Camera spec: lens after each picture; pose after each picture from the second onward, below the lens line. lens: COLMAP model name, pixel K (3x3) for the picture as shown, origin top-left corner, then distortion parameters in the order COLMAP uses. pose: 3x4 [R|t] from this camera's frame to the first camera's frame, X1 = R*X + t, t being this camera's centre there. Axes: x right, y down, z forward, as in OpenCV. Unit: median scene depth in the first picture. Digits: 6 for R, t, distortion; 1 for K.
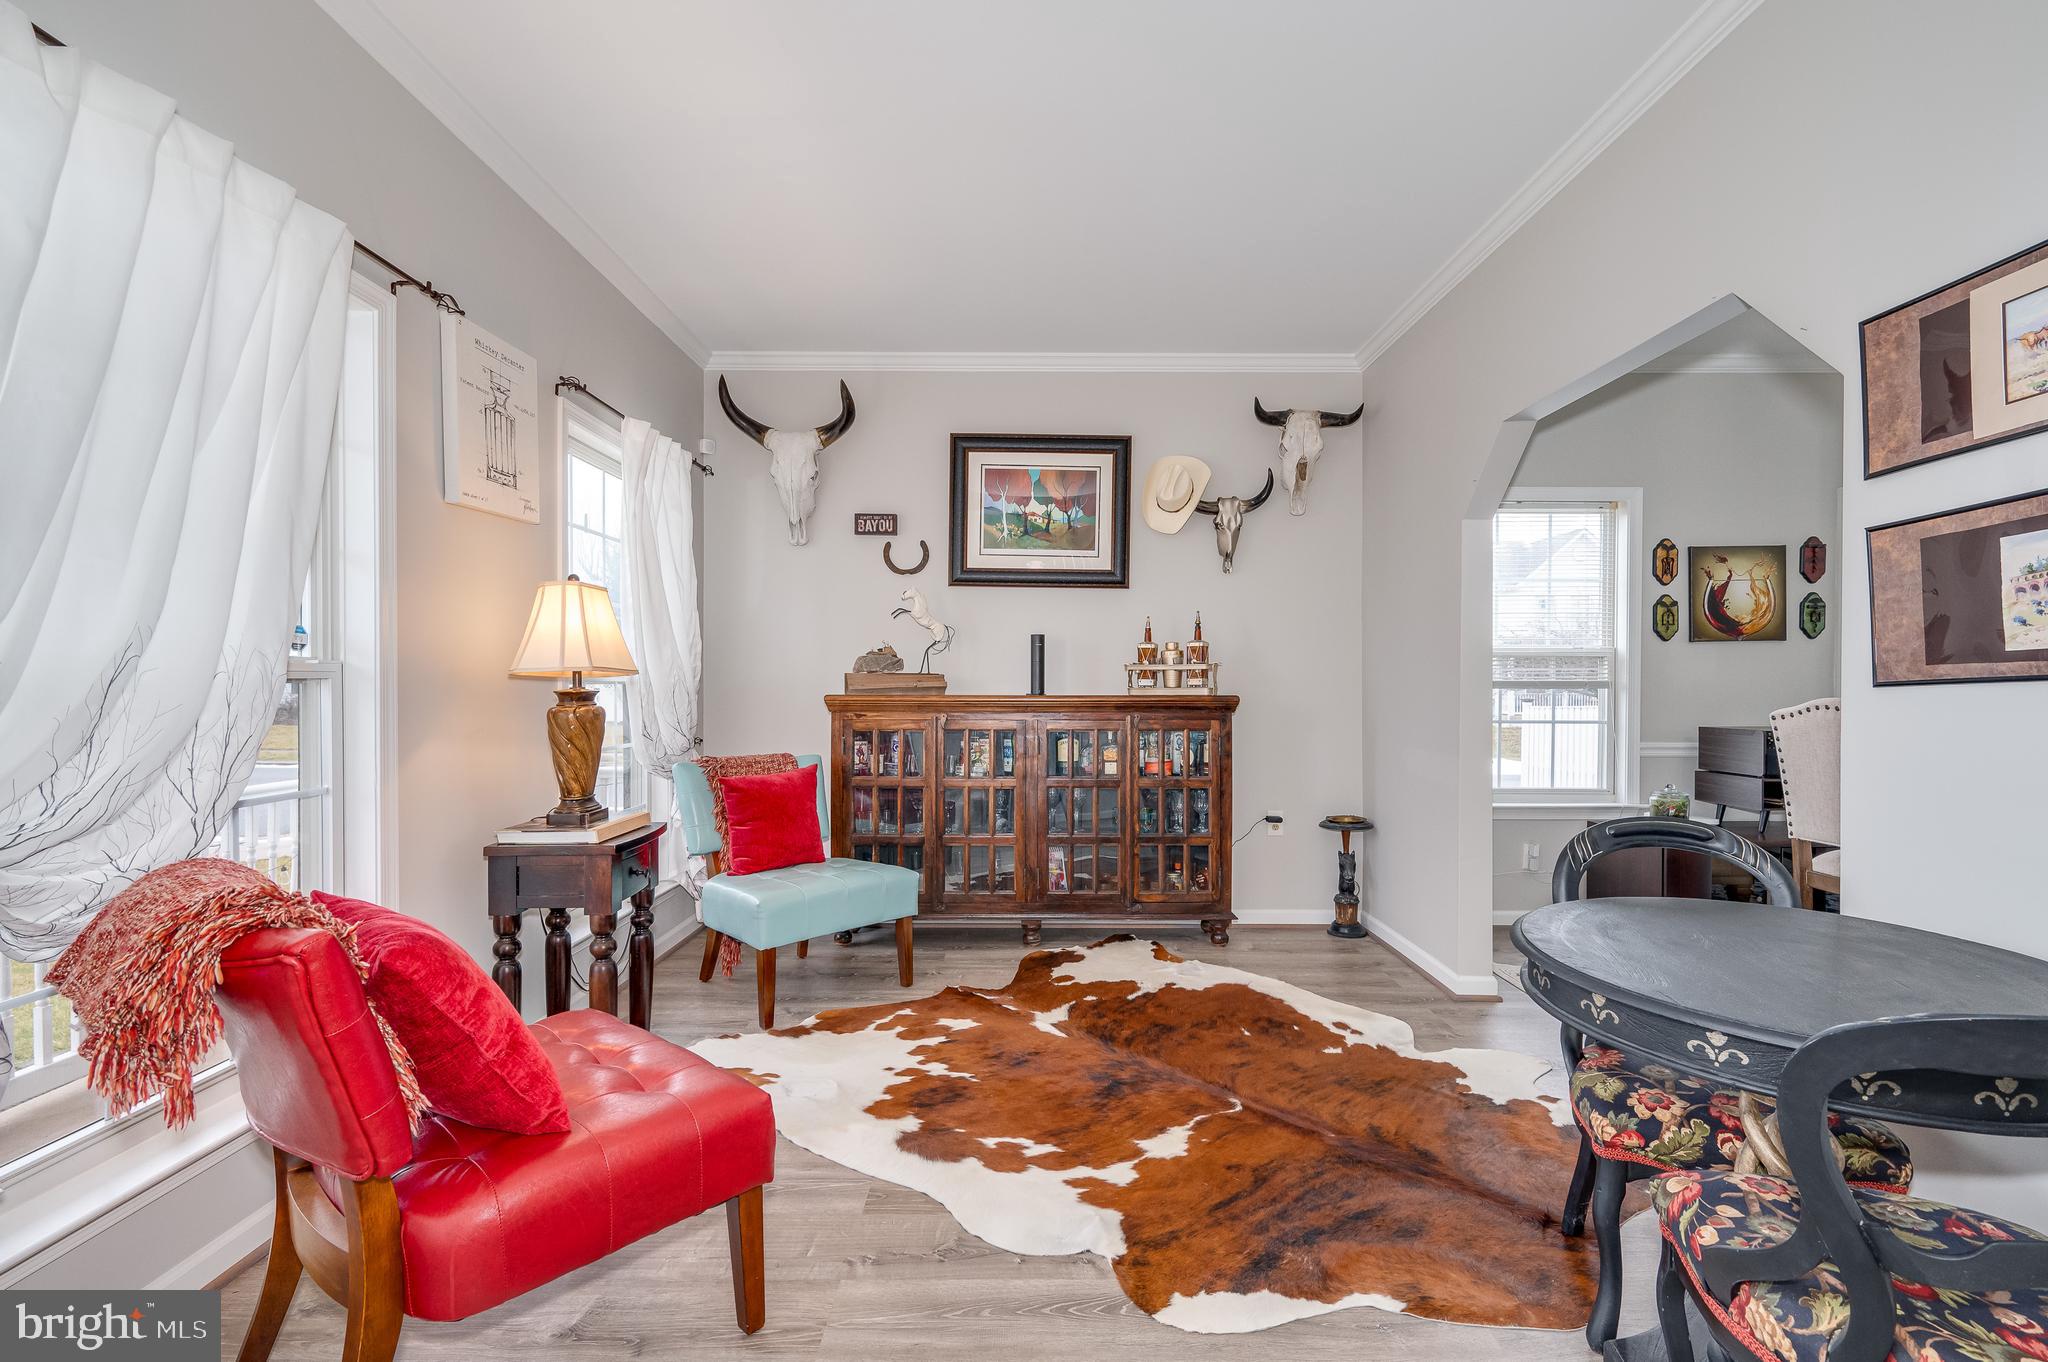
lens RADIAL K [[898.7, 0, 1033.7], [0, 898.7, 686.6], [0, 0, 1]] dist [-0.000090, 0.000063]
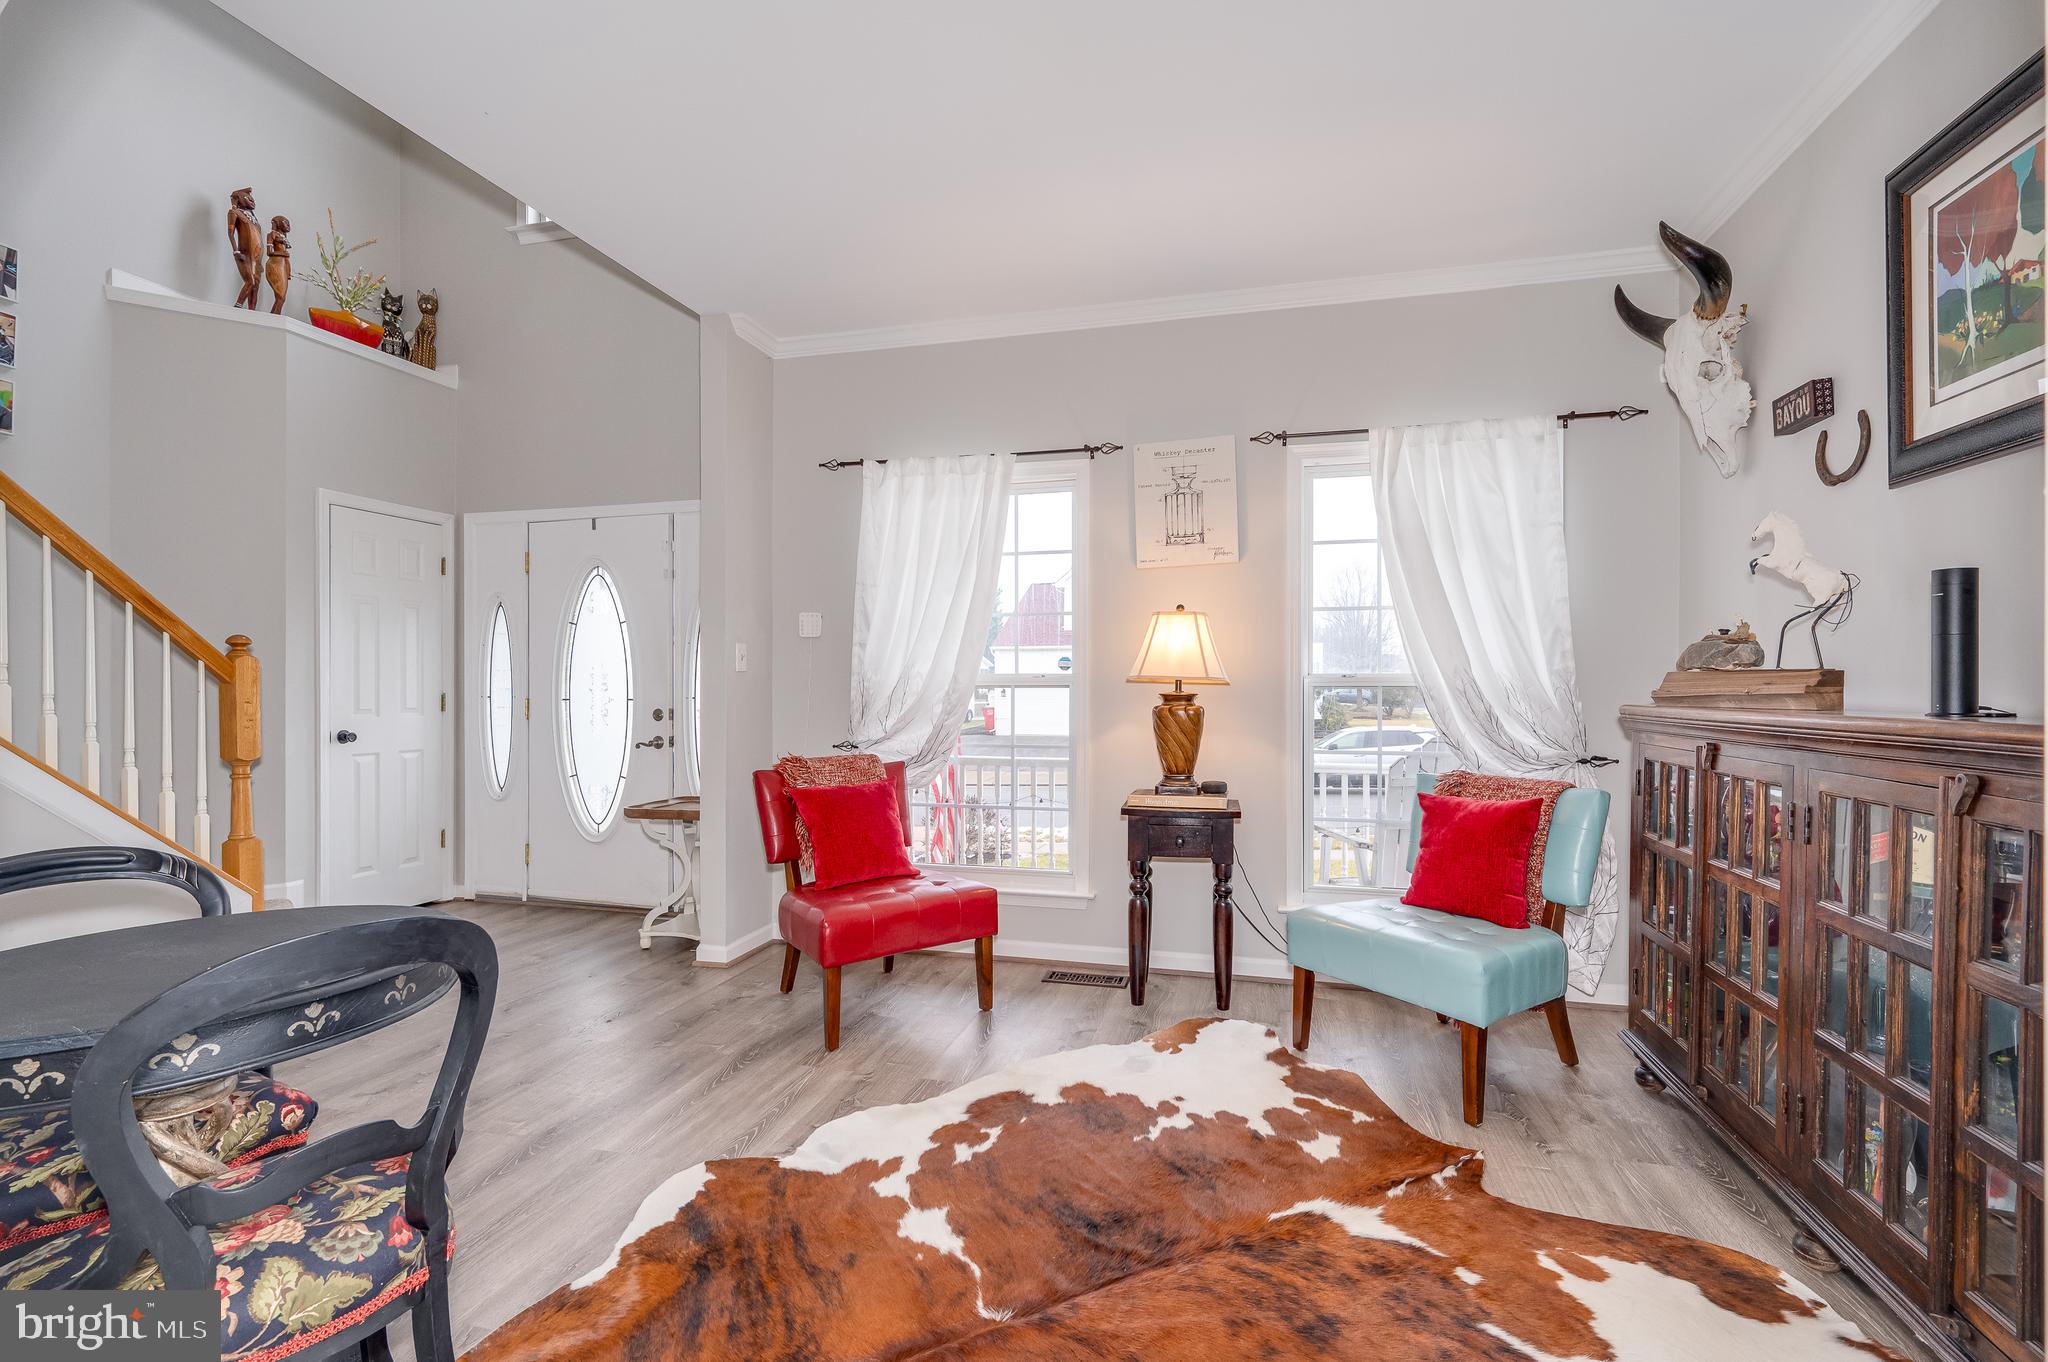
lens RADIAL K [[898.7, 0, 1026.4], [0, 898.7, 684.4], [0, 0, 1]] dist [-0.000090, 0.000063]
pose [[-0.233967, -0.004596, -0.972234, 0.791678], [-0.004000, 0.999985, -0.003765, -0.002925], [0.972236, 0.003008, -0.233982, 1.065033]]
